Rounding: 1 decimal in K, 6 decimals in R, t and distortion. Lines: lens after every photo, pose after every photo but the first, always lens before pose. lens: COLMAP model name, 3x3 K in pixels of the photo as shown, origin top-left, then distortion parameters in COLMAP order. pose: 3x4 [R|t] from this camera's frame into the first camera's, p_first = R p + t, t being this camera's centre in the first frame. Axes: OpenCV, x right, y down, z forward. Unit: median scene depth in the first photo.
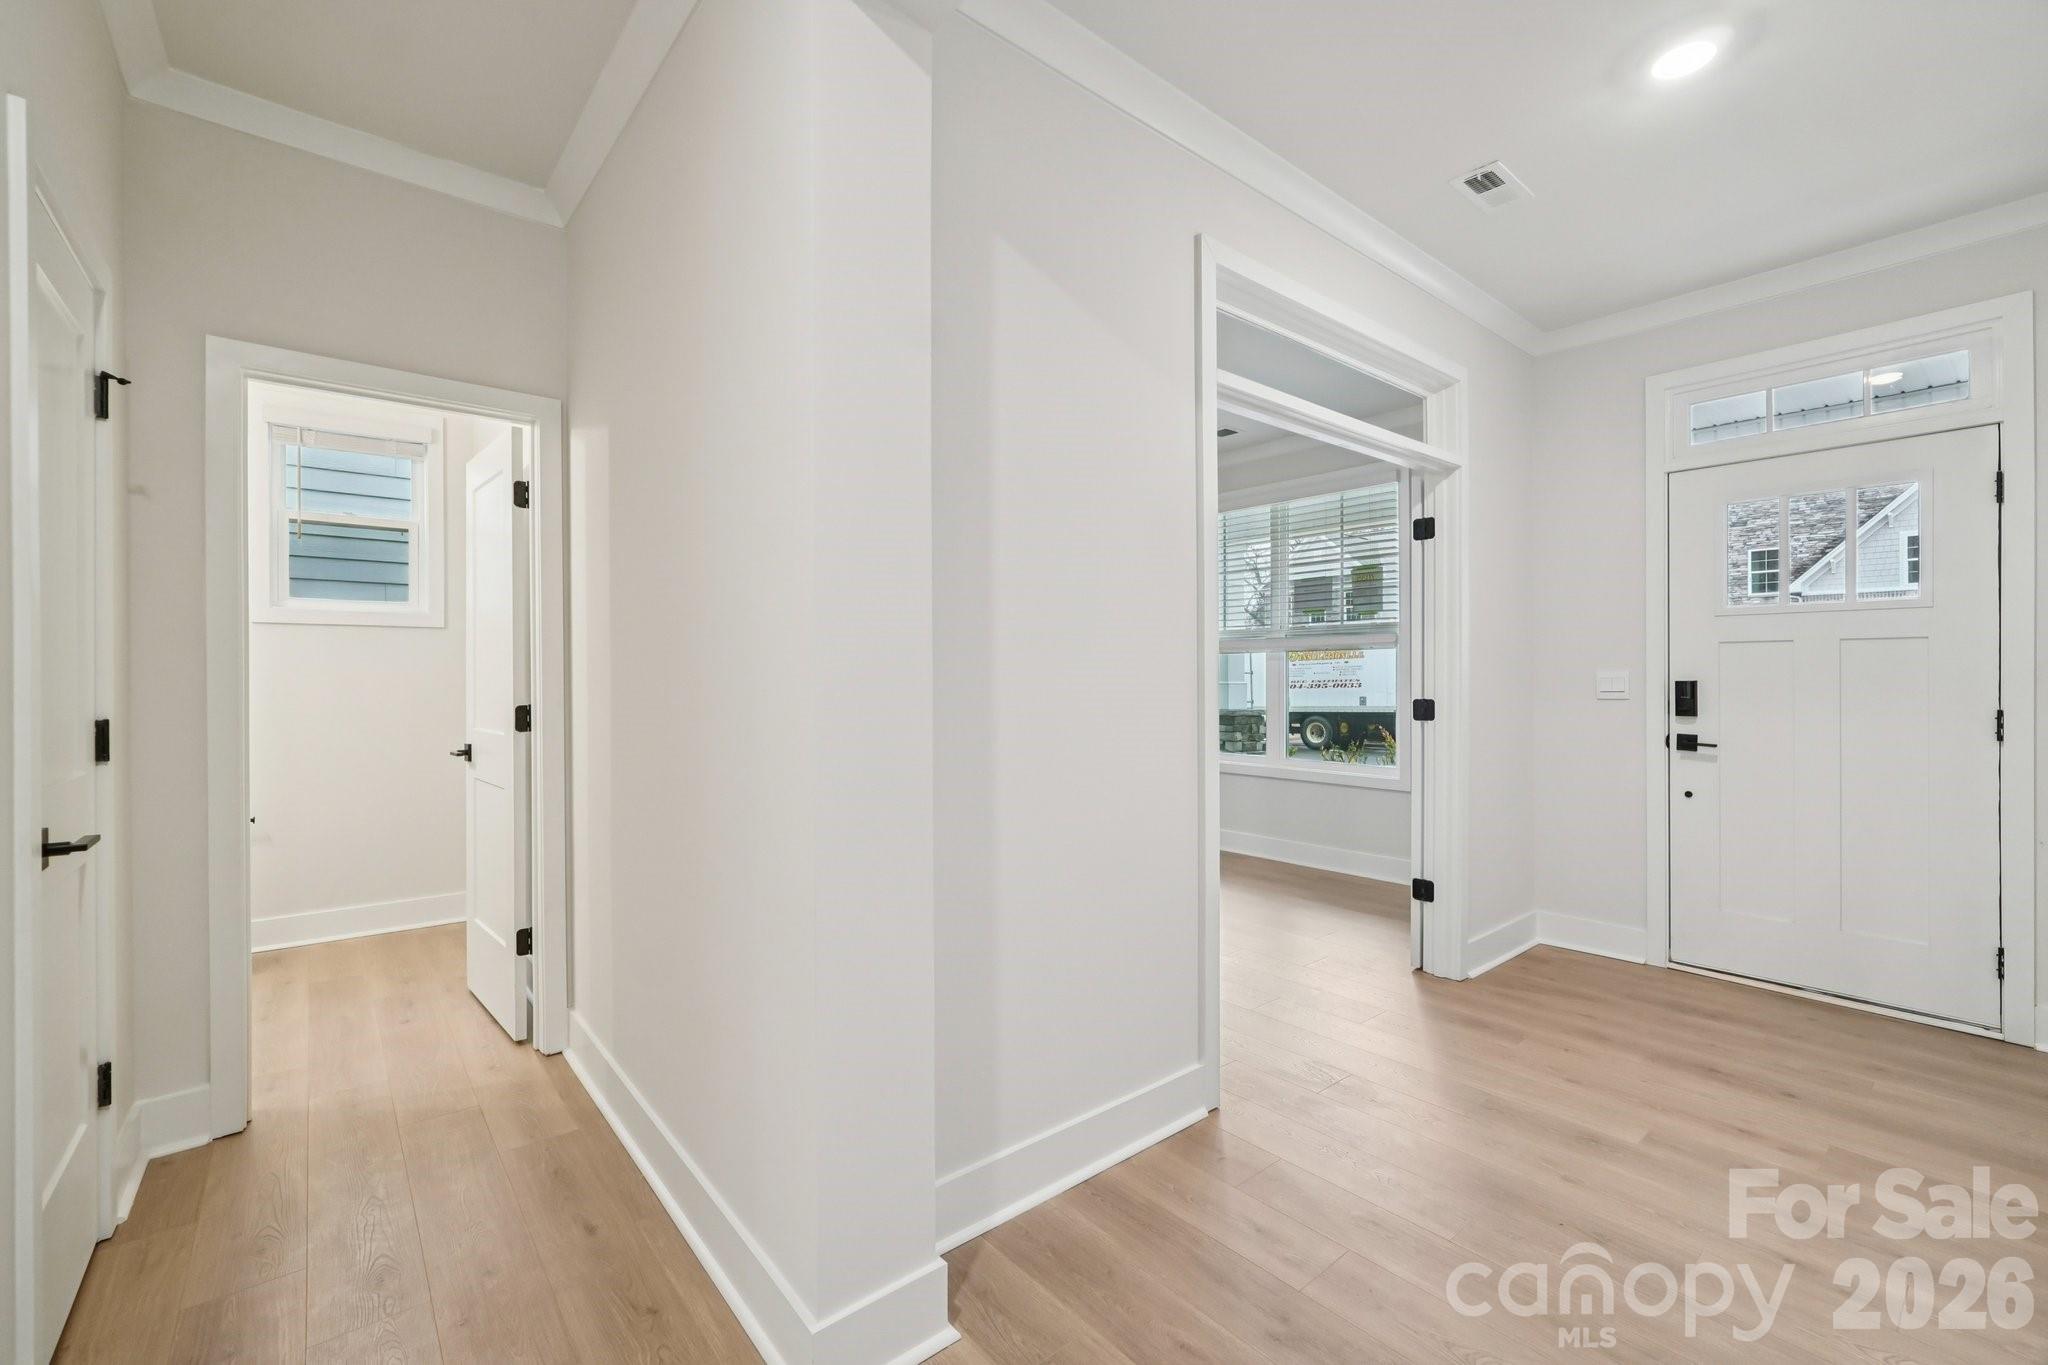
lens RADIAL K [[861.9, 0, 1028.5], [0, 861.9, 676.4], [0, 0, 1]] dist [-0.011129, 0.003490]
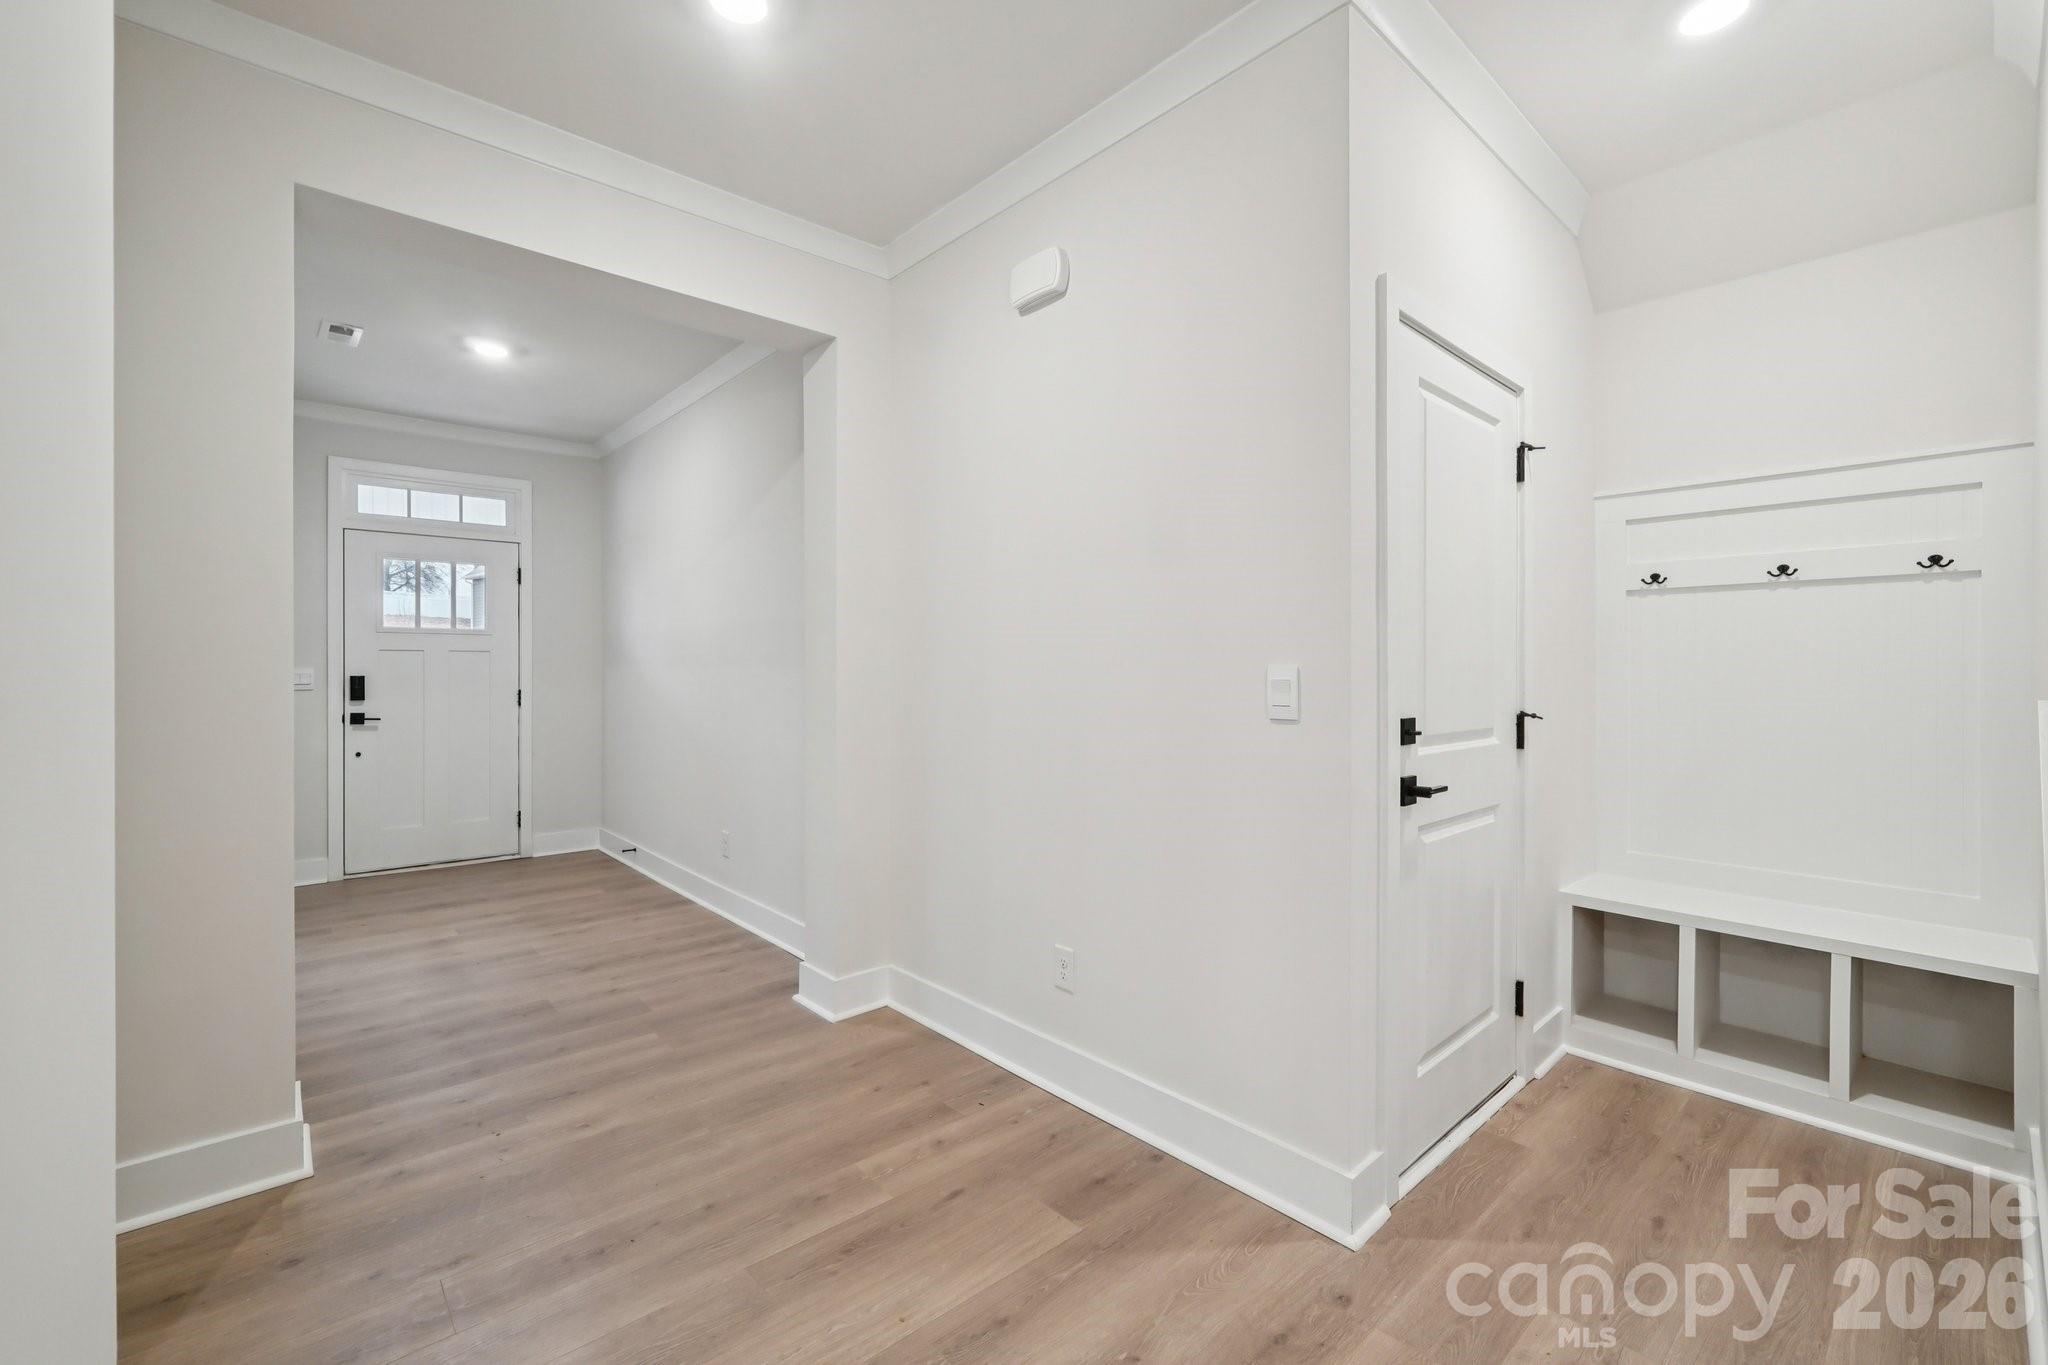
lens RADIAL K [[861.9, 0, 1016.5], [0, 861.9, 669.2], [0, 0, 1]] dist [-0.011129, 0.003490]
pose [[-0.021037, -0.001942, 0.999777, -0.702212], [0.000383, 0.999998, 0.001950, -0.008349], [-0.999779, 0.000424, -0.021036, -0.078474]]
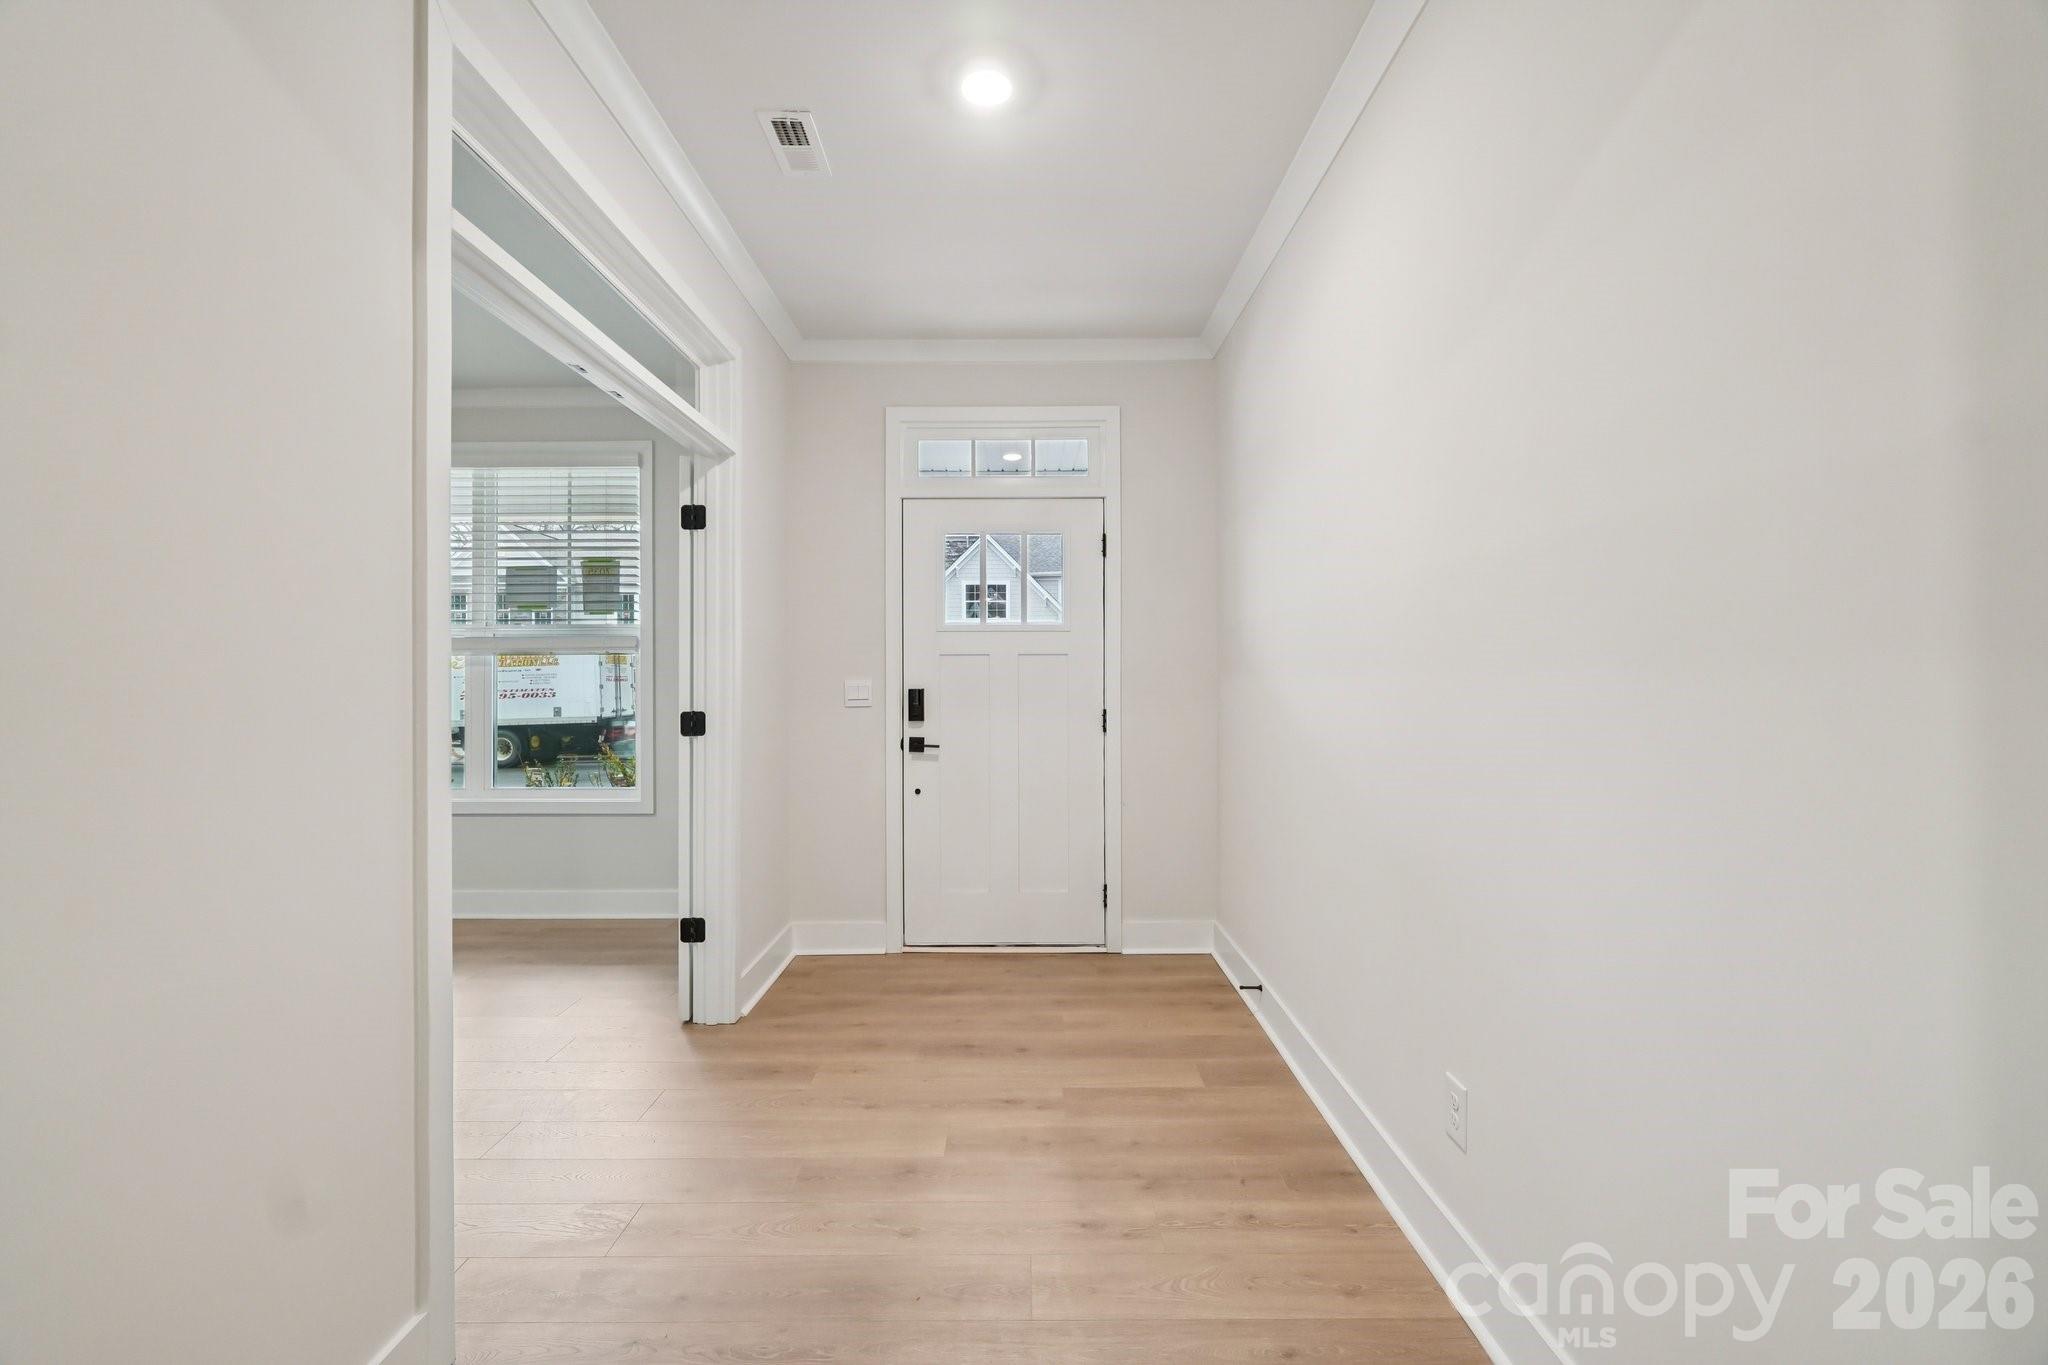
lens RADIAL K [[861.9, 0, 1017.7], [0, 861.9, 676.7], [0, 0, 1]] dist [-0.011129, 0.003490]
pose [[0.643221, 0.004486, 0.765668, 0.001071], [0.002904, 0.999961, -0.008299, -0.000641], [-0.765675, 0.007562, 0.643183, 0.186981]]
